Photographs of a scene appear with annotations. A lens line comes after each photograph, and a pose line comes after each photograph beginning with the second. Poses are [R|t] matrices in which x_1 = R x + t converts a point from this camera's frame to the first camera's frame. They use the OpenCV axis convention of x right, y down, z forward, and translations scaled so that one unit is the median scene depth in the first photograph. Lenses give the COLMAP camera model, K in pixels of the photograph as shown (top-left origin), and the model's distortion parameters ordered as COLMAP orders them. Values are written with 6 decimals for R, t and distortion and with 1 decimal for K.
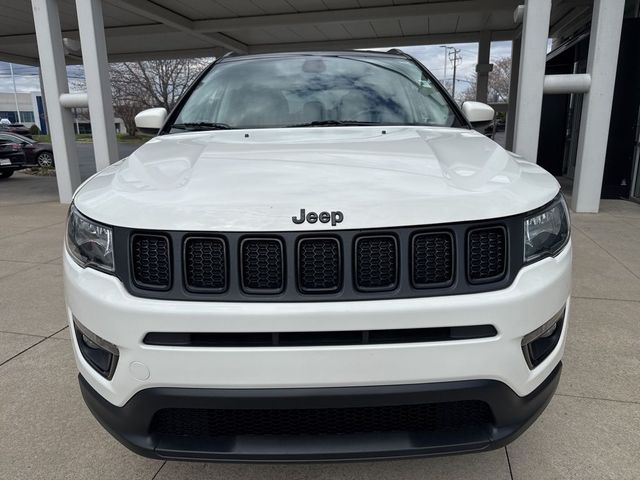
lens RADIAL K [[474.0, 0, 320.0], [0, 474.0, 240.0], [0, 0, 1]] dist [0.001403, -0.004133]
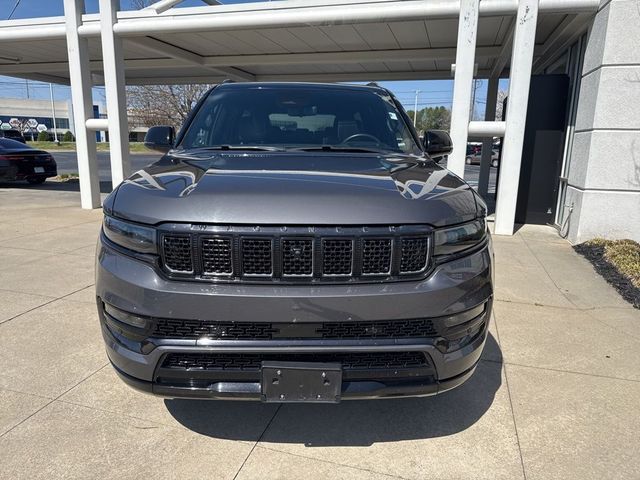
lens RADIAL K [[474.0, 0, 320.0], [0, 474.0, 240.0], [0, 0, 1]] dist [0.001403, -0.004133]
pose [[0.998002, 0.044358, -0.045002, 0.119304], [-0.045733, 0.998503, -0.029999, 0.011566], [0.043604, 0.031997, 0.998536, -0.179741]]
